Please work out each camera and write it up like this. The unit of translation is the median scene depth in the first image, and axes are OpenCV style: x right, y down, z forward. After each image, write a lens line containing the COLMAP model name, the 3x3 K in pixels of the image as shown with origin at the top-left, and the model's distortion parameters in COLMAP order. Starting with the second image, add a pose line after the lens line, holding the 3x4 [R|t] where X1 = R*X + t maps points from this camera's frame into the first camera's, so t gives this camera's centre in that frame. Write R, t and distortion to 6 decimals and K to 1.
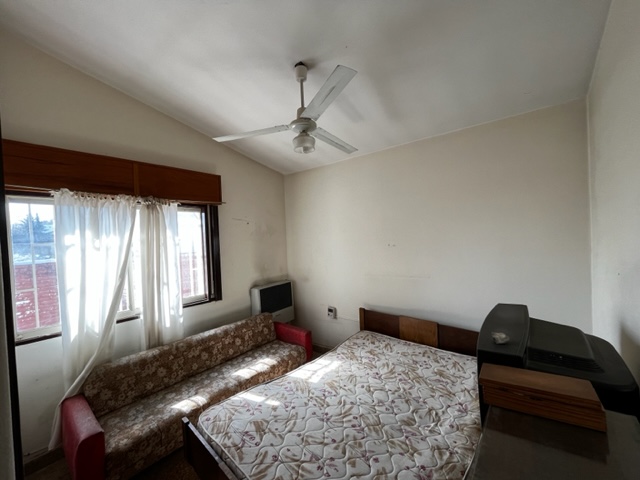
lens RADIAL K [[260.1, 0, 319.9], [0, 260.1, 238.2], [0, 0, 1]] dist [-0.004763, -0.000407]
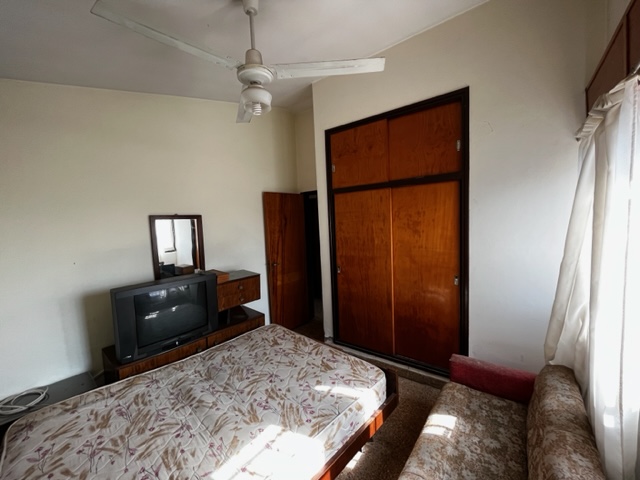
lens RADIAL K [[260.1, 0, 320.7], [0, 260.1, 238.1], [0, 0, 1]] dist [-0.004763, -0.000407]
pose [[-0.995983, 0.089526, -0.001883, -0.225003], [0.089058, 0.992528, 0.083403, -0.007267], [0.009336, 0.082901, -0.996514, 1.929546]]
